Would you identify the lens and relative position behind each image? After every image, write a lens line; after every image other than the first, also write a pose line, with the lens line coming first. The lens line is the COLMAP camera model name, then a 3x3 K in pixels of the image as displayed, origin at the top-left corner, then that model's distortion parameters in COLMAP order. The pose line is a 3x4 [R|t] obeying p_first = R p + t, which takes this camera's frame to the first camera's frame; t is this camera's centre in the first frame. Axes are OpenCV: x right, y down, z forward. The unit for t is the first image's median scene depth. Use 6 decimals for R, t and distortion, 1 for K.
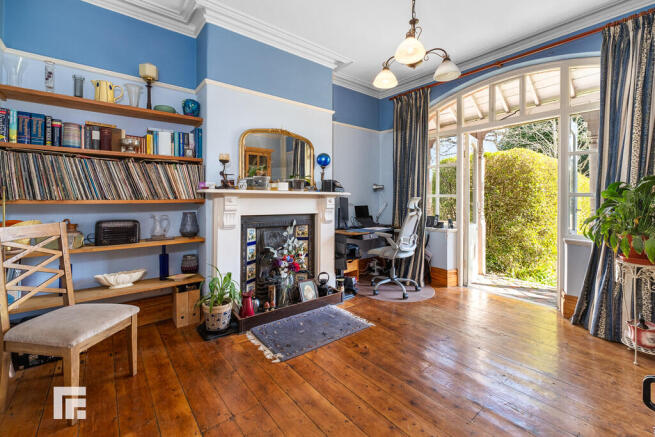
lens RADIAL K [[290.1, 0, 325.2], [0, 290.1, 194.1], [0, 0, 1]] dist [-0.001262, -0.000044]
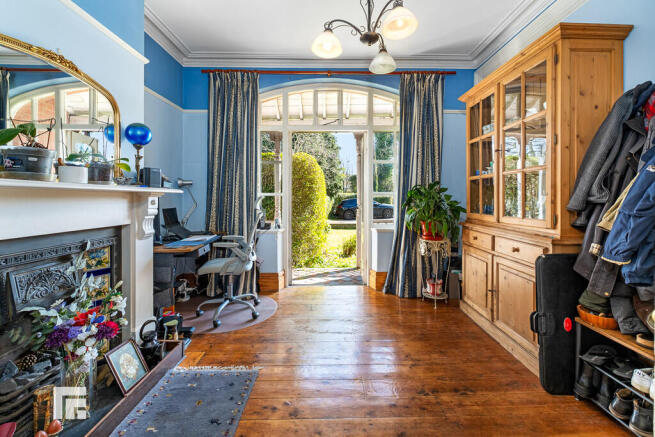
lens RADIAL K [[290.1, 0, 325.2], [0, 290.1, 194.1], [0, 0, 1]] dist [-0.001262, -0.000044]
pose [[0.597123, 0.001854, 0.802148, -0.261298], [-0.004630, 0.999989, 0.001136, 0.003592], [-0.802136, -0.004392, 0.597125, 0.335992]]
